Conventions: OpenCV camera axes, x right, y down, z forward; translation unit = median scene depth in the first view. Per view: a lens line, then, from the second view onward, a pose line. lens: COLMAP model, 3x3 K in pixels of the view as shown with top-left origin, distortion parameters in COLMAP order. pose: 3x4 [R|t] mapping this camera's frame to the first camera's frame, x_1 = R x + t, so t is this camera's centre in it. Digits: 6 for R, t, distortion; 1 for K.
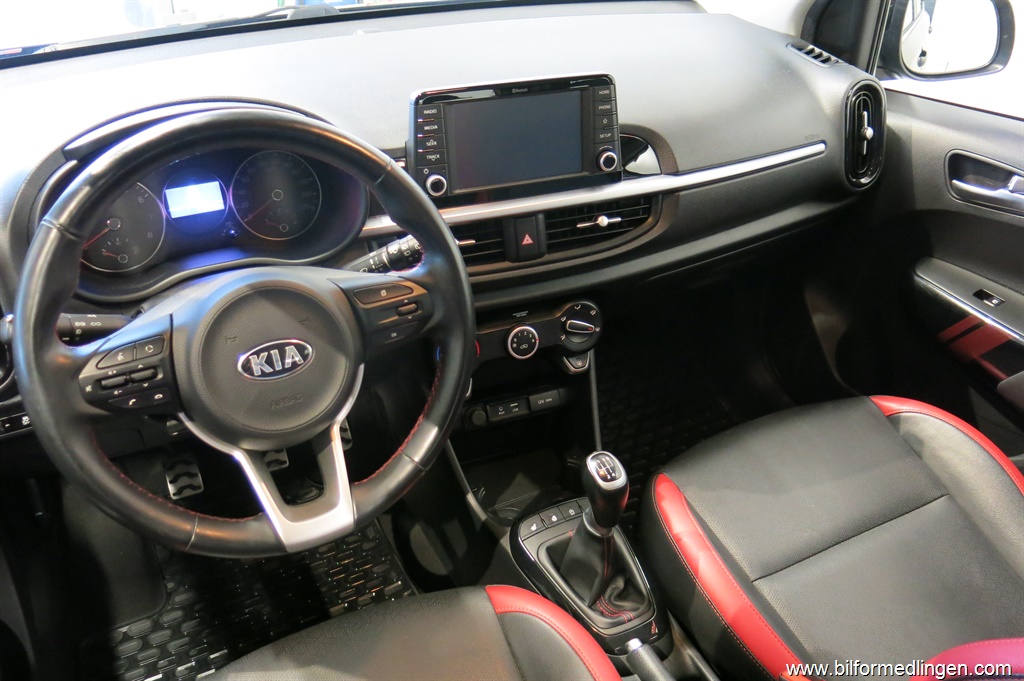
lens RADIAL K [[851.2, 0, 512.0], [0, 851.2, 337.9], [0, 0, 1]] dist [-0.033288, 0.000415]
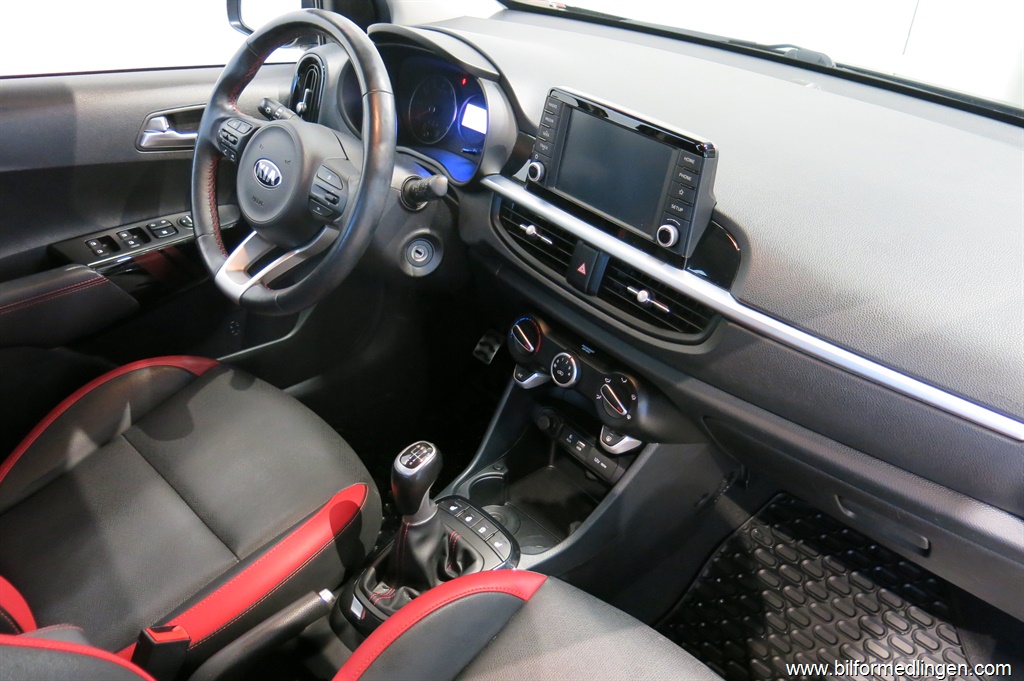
lens RADIAL K [[851.2, 0, 513.9], [0, 851.2, 340.7], [0, 0, 1]] dist [-0.033288, 0.000415]
pose [[0.306931, 0.507600, -0.805069, 0.804945], [-0.565735, 0.777537, 0.274555, -0.269602], [0.765335, 0.371186, 0.525817, 0.454244]]
